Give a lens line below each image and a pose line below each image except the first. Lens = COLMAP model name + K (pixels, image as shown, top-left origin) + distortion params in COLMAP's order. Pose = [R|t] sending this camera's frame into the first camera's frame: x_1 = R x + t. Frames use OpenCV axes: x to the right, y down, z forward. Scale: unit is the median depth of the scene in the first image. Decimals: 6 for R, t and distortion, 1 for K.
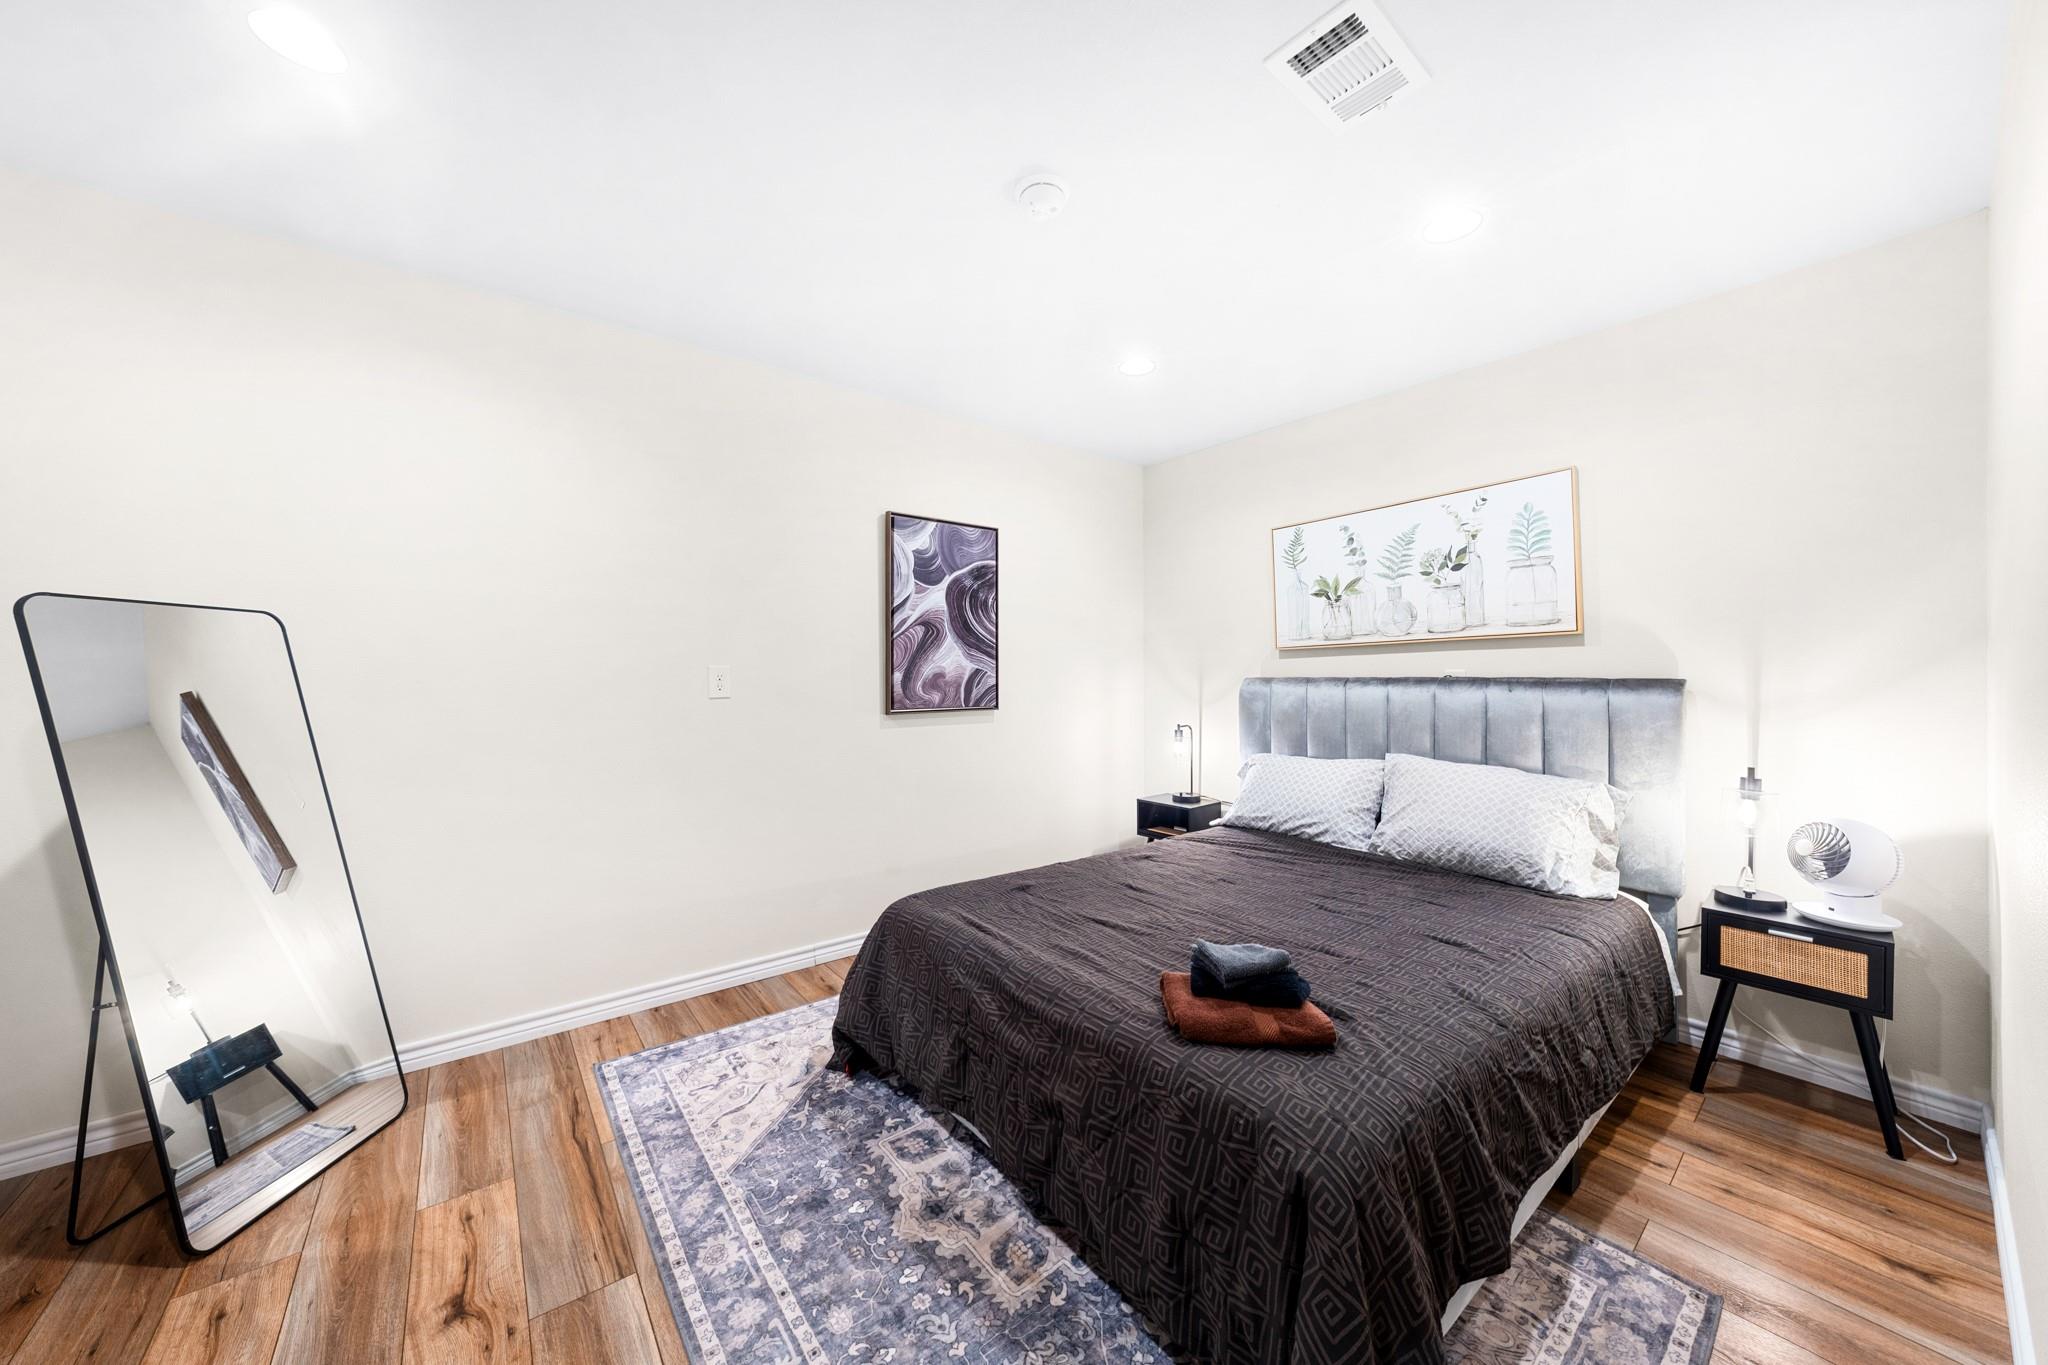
lens RADIAL K [[702.5, 0, 981.6], [0, 702.5, 668.5], [0, 0, 1]] dist [0.000463, 0.000524]
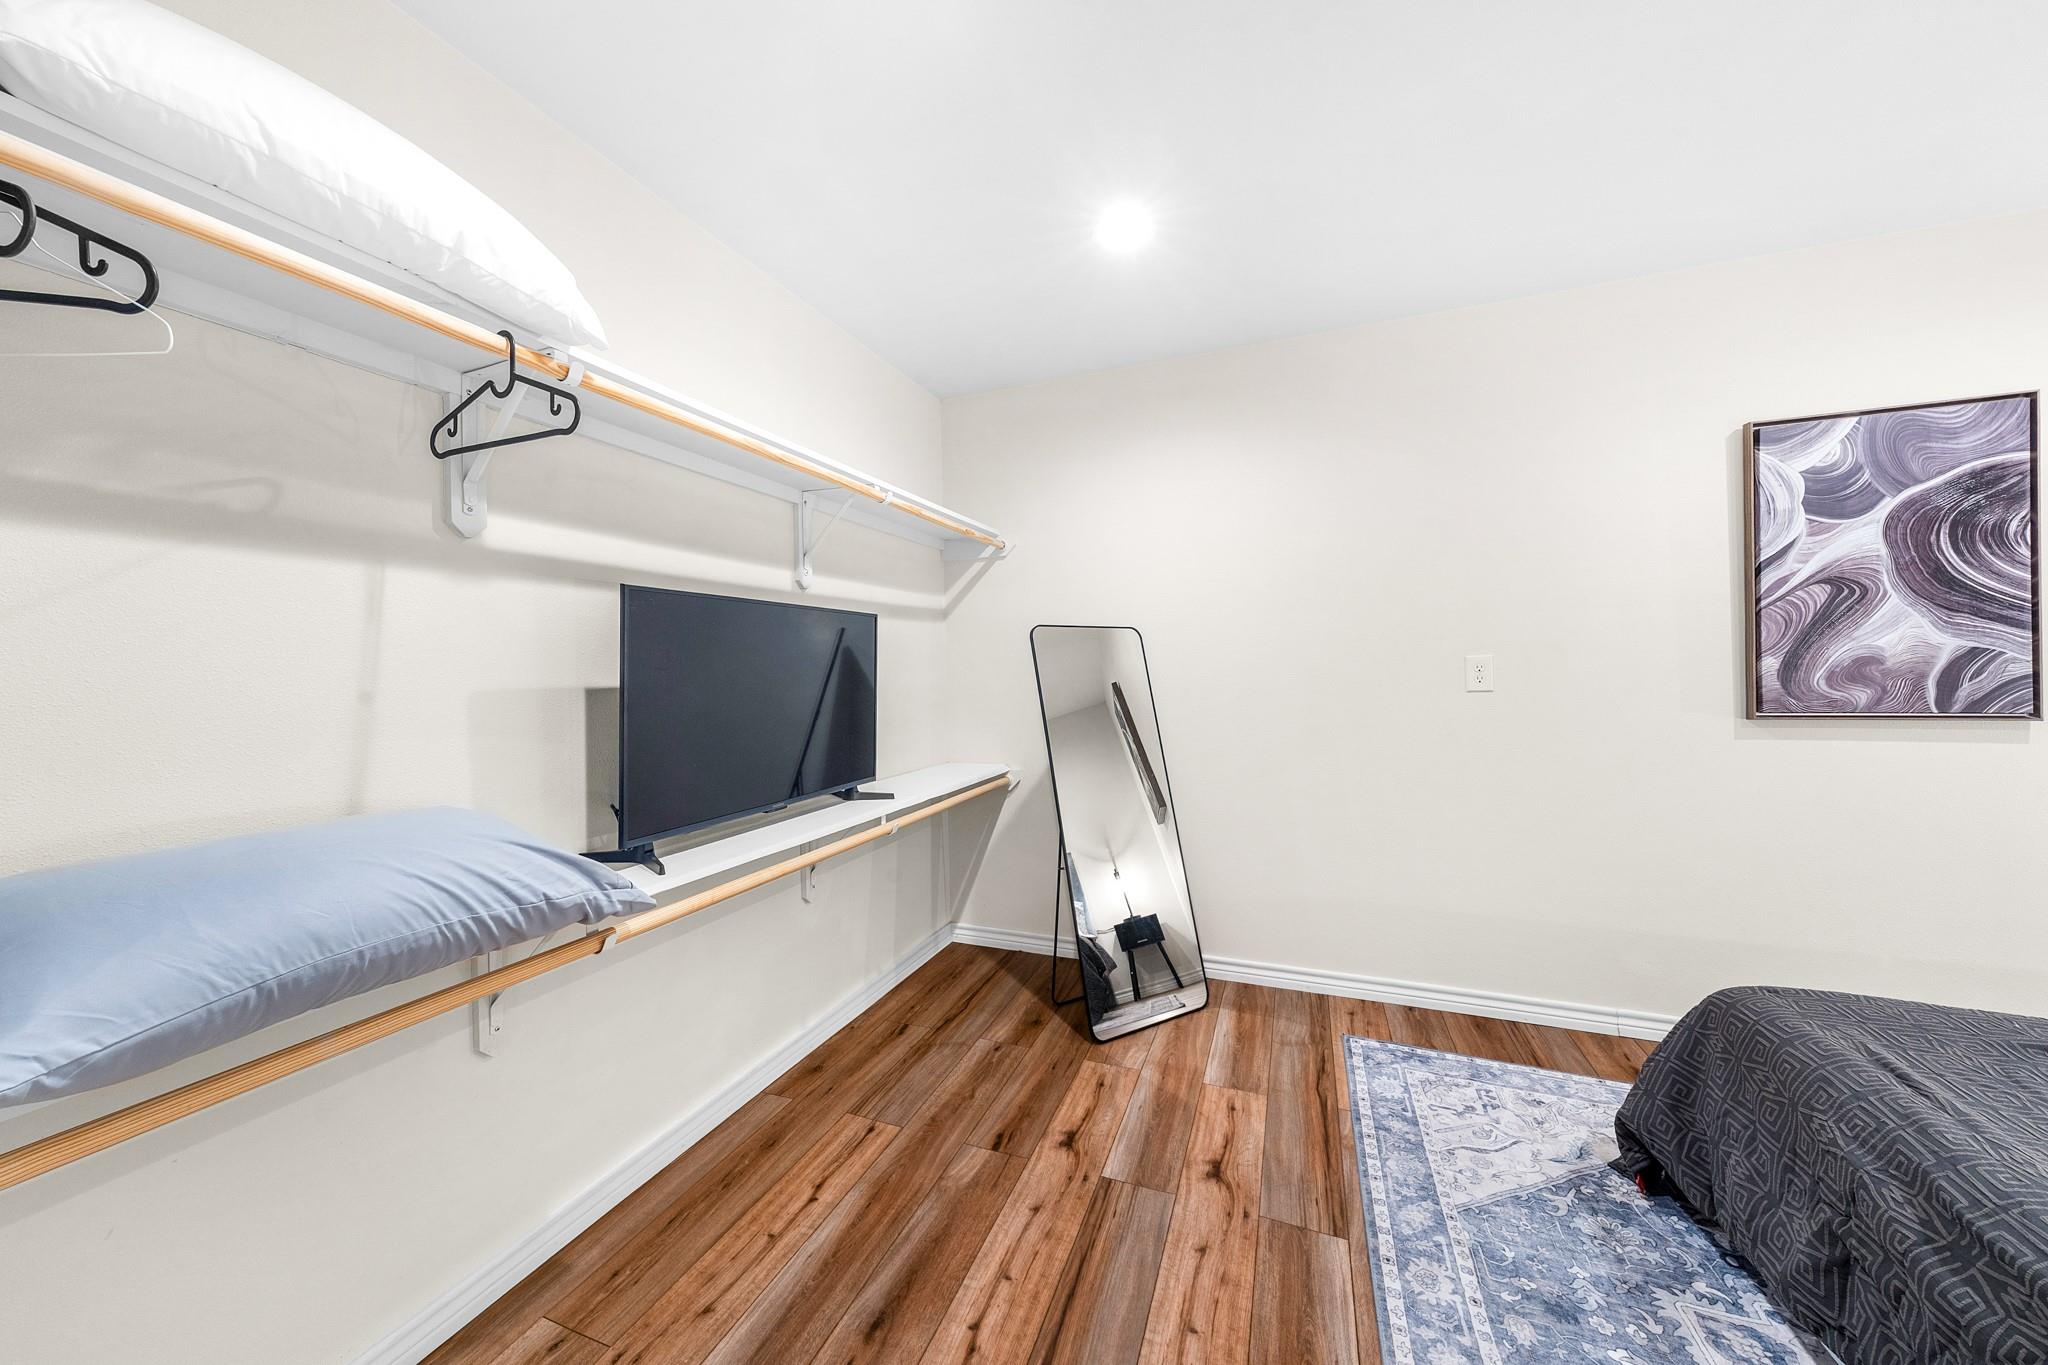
lens RADIAL K [[702.5, 0, 1014.2], [0, 702.5, 667.8], [0, 0, 1]] dist [0.000463, 0.000524]
pose [[0.517765, -0.013735, -0.855412, 0.112572], [0.022589, 0.999742, -0.002379, 0.000965], [0.855224, -0.018091, 0.517942, 0.036800]]
